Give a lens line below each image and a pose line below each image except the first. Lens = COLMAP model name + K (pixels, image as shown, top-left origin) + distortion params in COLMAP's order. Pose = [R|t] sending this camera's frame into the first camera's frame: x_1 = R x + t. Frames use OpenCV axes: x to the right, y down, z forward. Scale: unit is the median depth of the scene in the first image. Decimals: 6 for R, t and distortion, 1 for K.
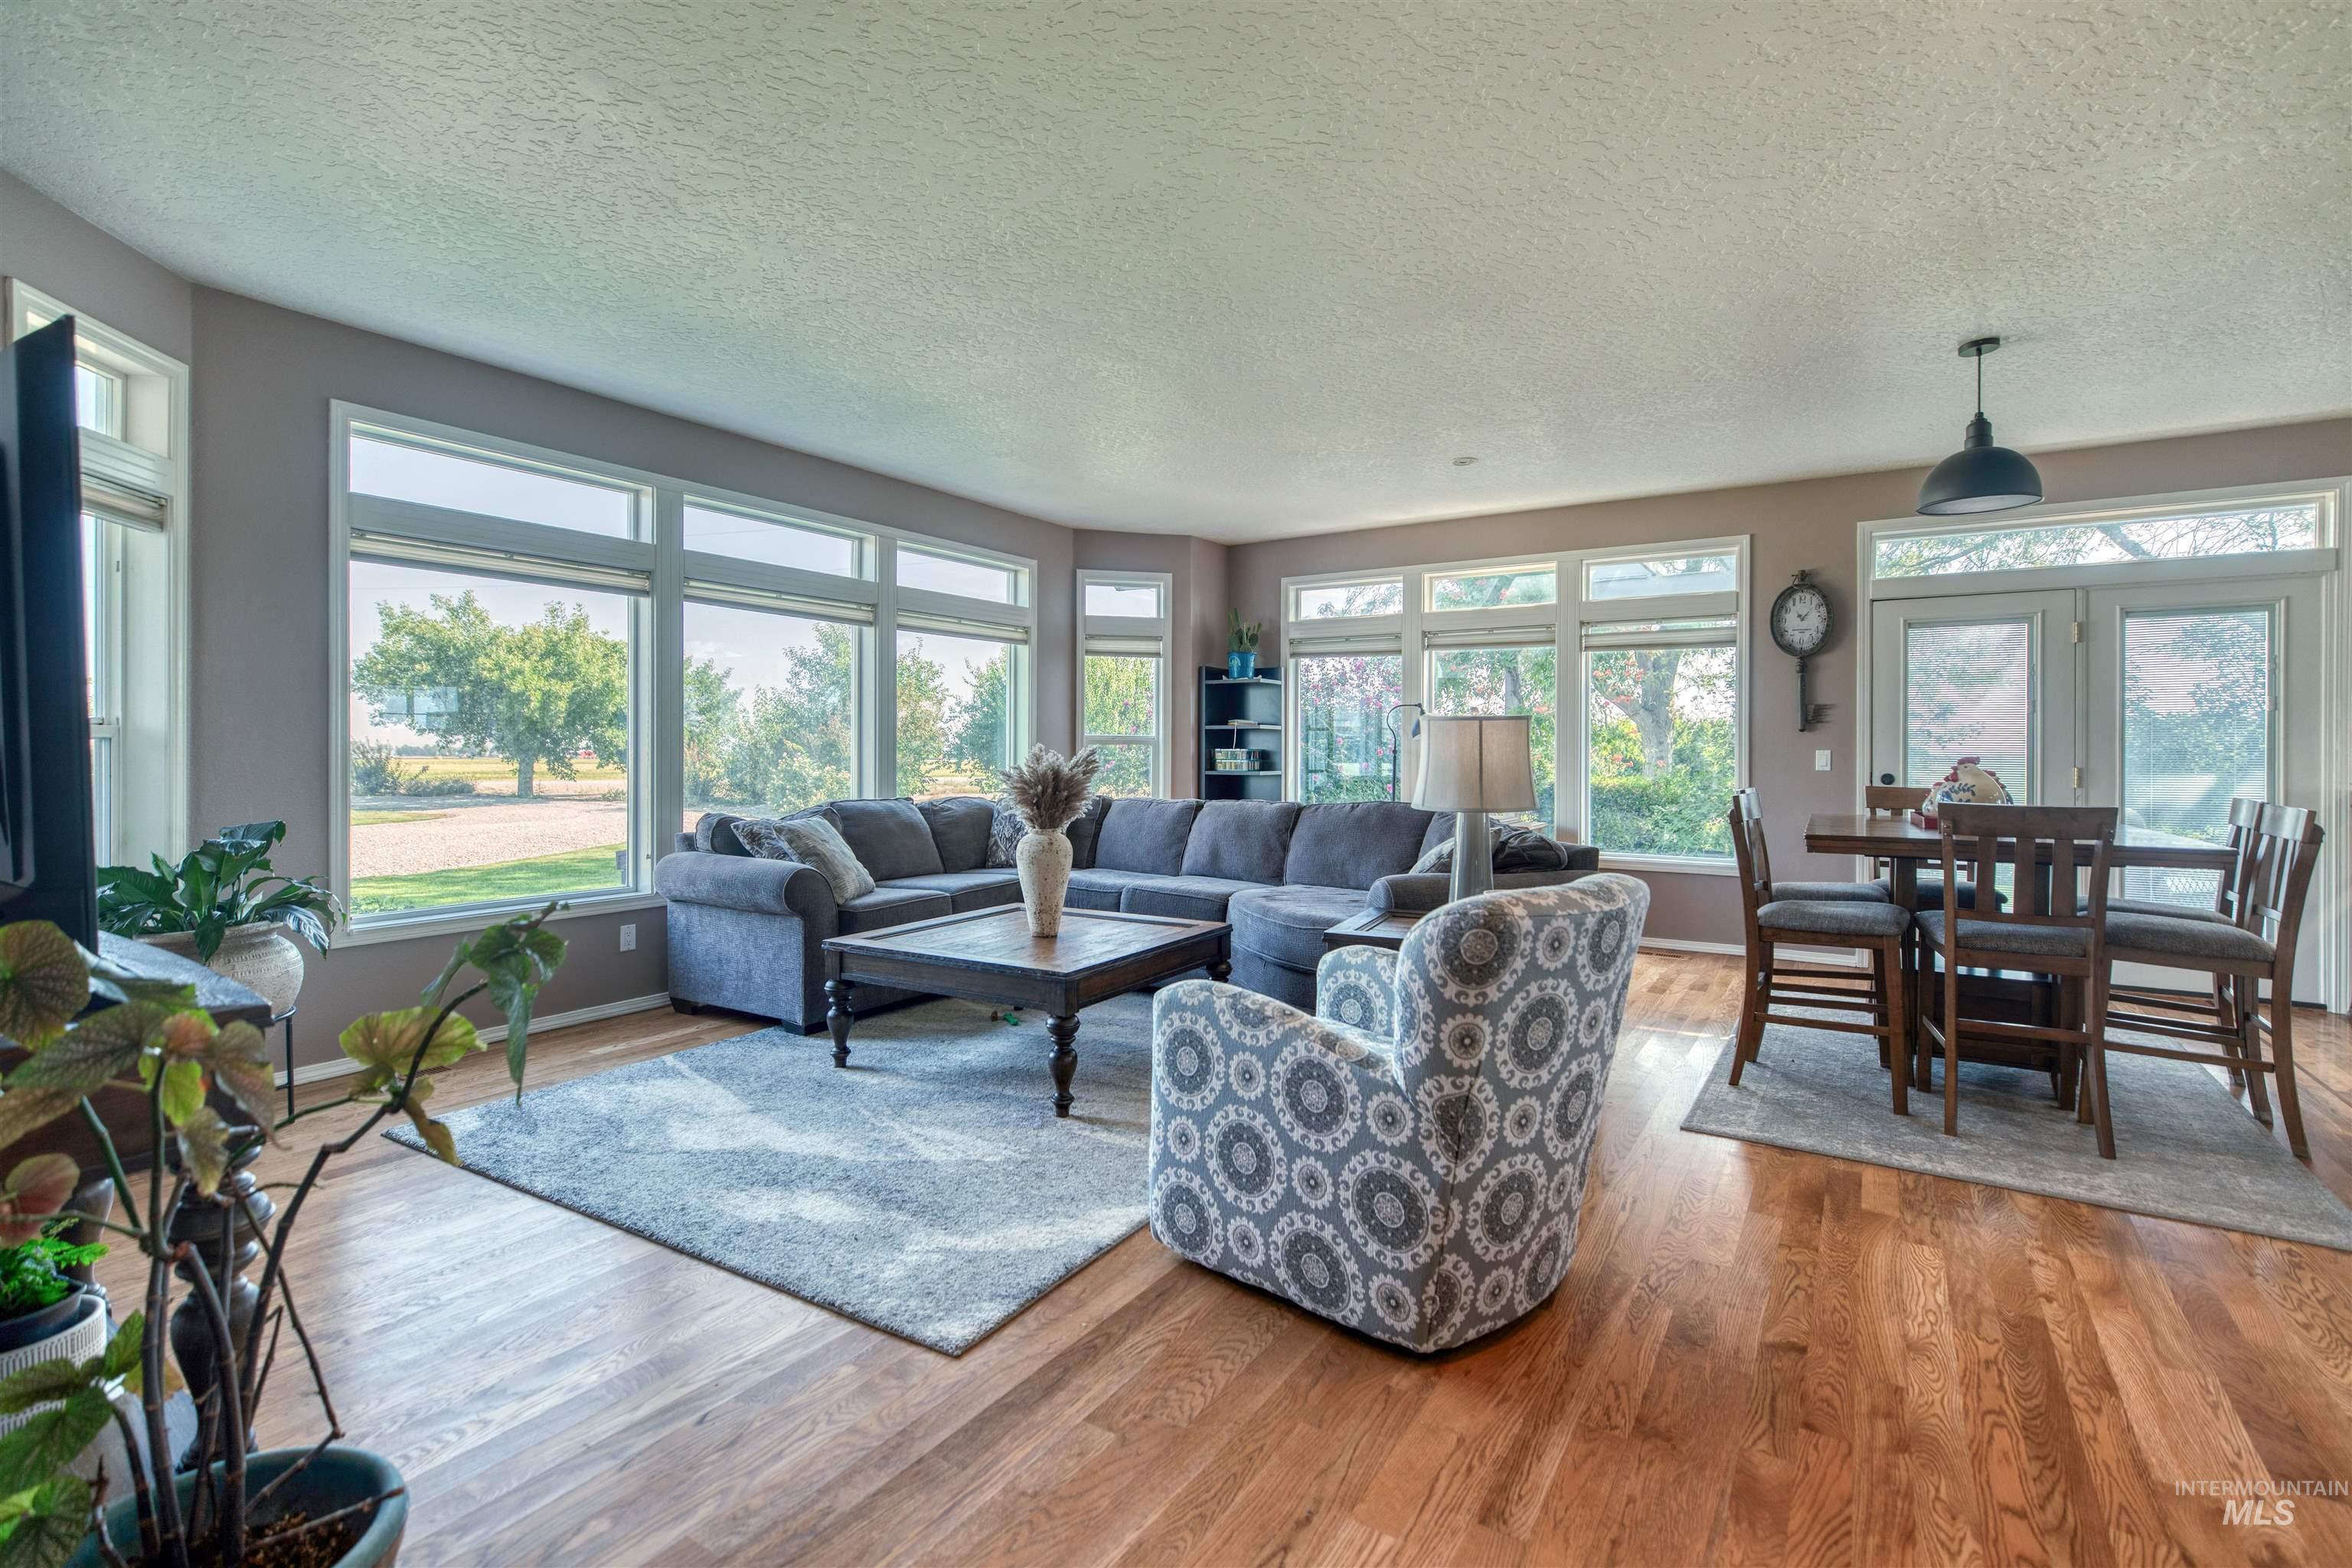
lens RADIAL K [[1063.8, 0, 1170.5], [0, 1063.8, 762.1], [0, 0, 1]] dist [0.003103, 0.000144]
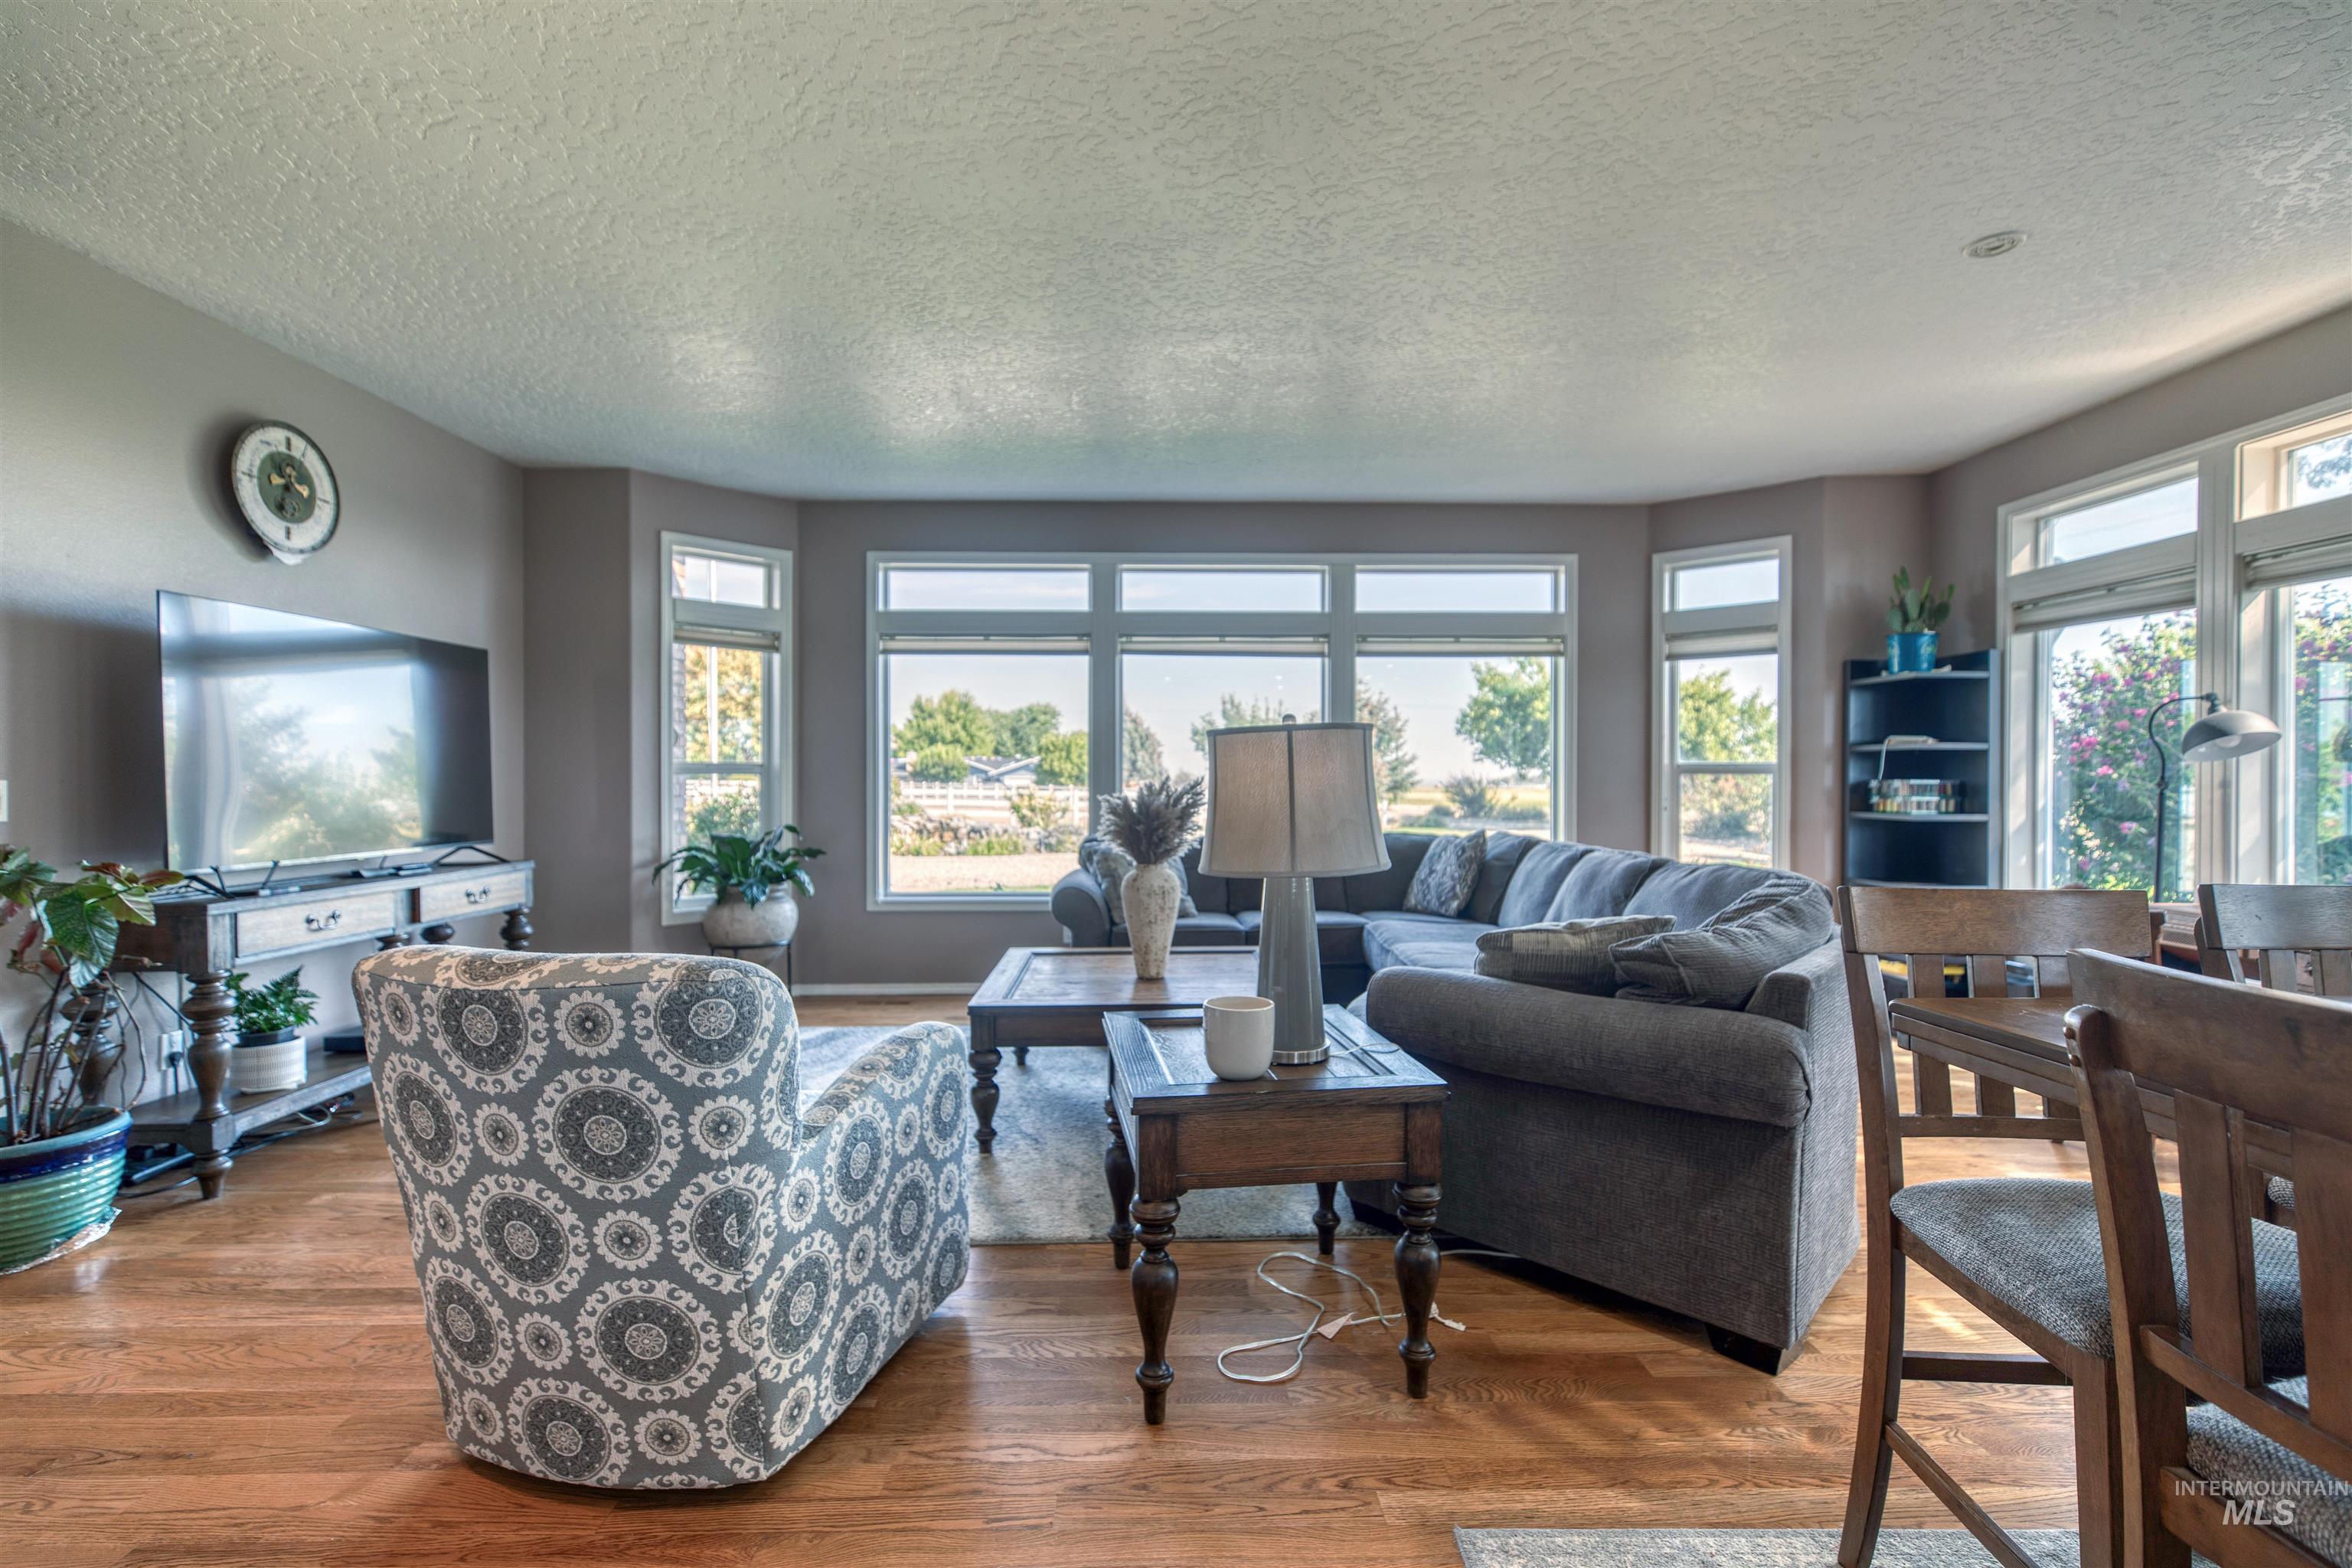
lens RADIAL K [[1063.8, 0, 1206.8], [0, 1063.8, 785.2], [0, 0, 1]] dist [0.003103, 0.000144]
pose [[0.552279, 0.004625, -0.833646, 0.848489], [-0.012468, 0.999919, -0.002712, -0.003724], [0.833566, 0.011891, 0.552292, 0.612095]]
